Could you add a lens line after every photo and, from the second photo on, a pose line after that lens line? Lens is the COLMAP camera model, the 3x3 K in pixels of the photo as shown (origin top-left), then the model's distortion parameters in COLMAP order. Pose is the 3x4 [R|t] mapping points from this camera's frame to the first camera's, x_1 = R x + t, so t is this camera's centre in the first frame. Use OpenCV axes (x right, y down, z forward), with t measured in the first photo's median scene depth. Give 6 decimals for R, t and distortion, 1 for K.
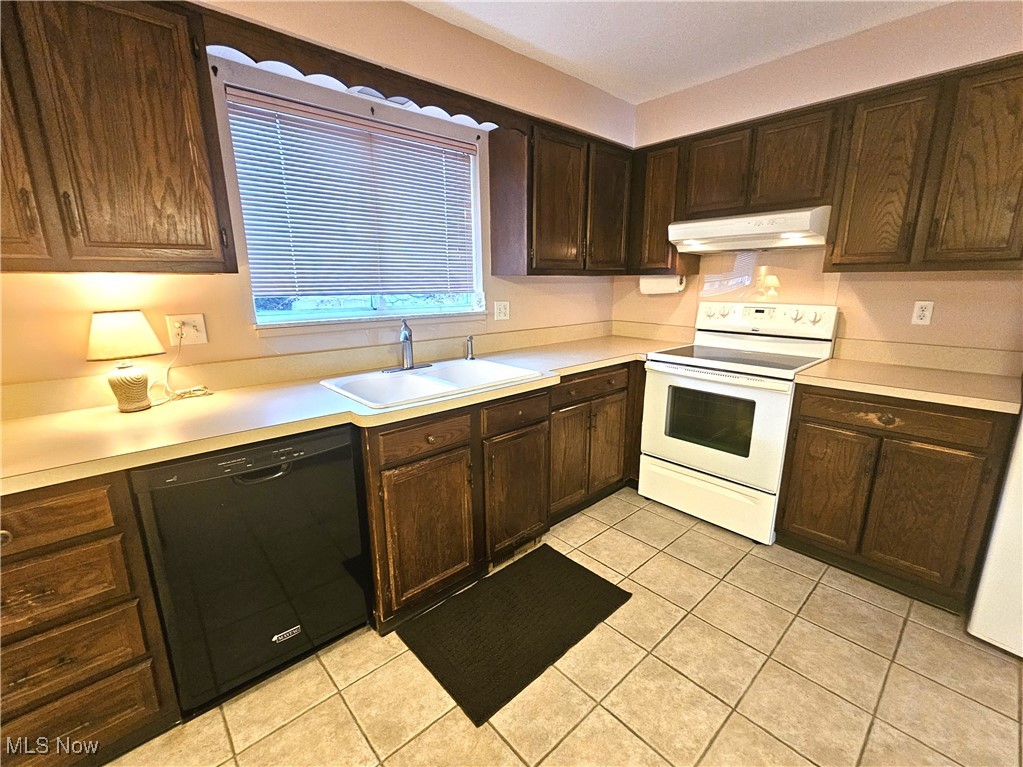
lens RADIAL K [[435.0, 0, 512.4], [0, 435.0, 383.7], [0, 0, 1]] dist [-0.006501, 0.000018]
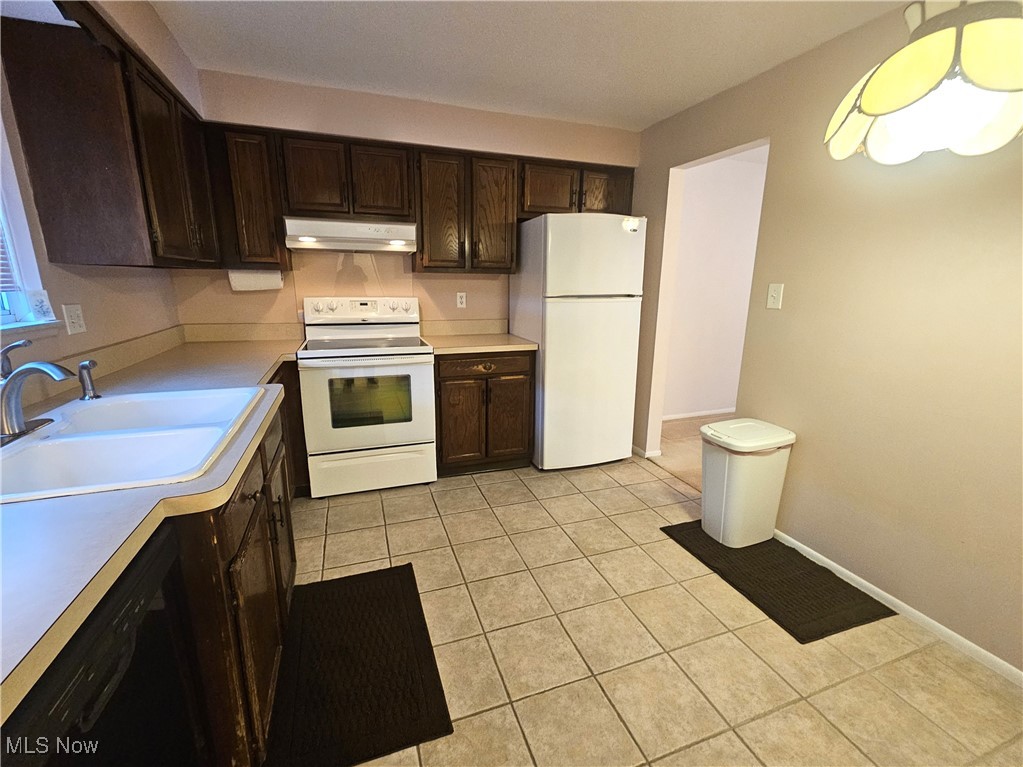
lens RADIAL K [[435.0, 0, 501.9], [0, 435.0, 381.7], [0, 0, 1]] dist [-0.006501, 0.000018]
pose [[0.397472, -0.197100, 0.896196, -0.460939], [0.195822, 0.972380, 0.127006, -0.047706], [-0.896476, 0.125013, 0.425091, 0.236904]]
